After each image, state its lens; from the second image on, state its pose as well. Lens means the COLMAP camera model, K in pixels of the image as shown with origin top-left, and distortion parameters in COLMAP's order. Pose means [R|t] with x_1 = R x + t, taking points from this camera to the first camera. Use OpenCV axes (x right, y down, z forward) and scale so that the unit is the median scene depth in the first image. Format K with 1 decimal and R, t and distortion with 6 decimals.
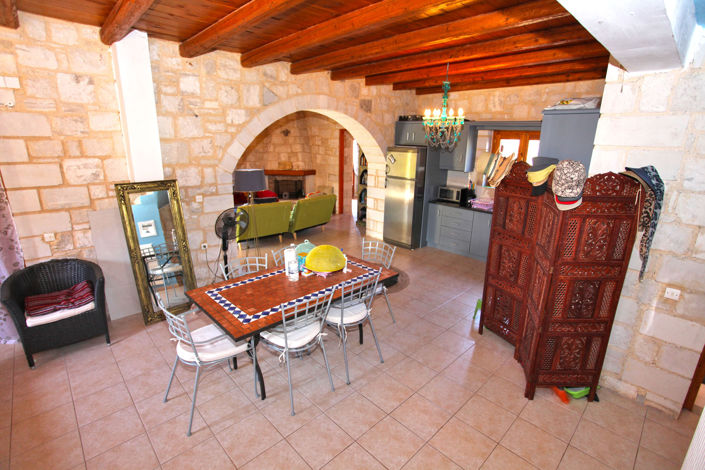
lens RADIAL K [[339.5, 0, 352.9], [0, 339.5, 231.6], [0, 0, 1]] dist [-0.041798, 0.002078]
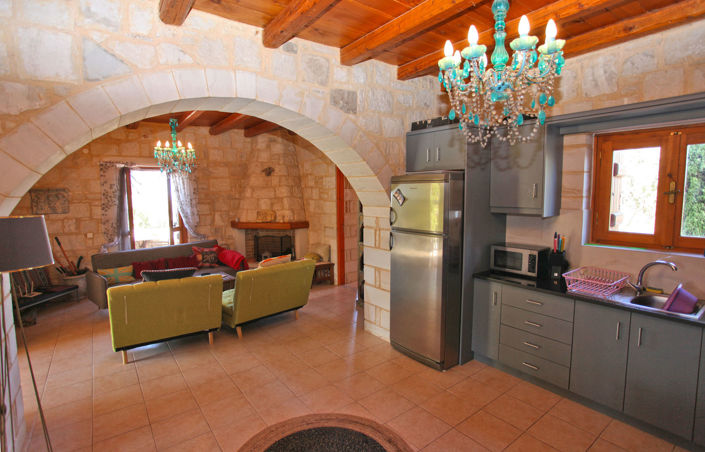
lens RADIAL K [[346.2, 0, 358.3], [0, 346.2, 226.5], [0, 0, 1]] dist [-0.039656, 0.000475]
pose [[0.993531, -0.015919, -0.112440, 0.107256], [-0.003344, 0.985596, -0.169085, -0.070748], [0.113512, 0.168367, 0.979167, 0.439401]]
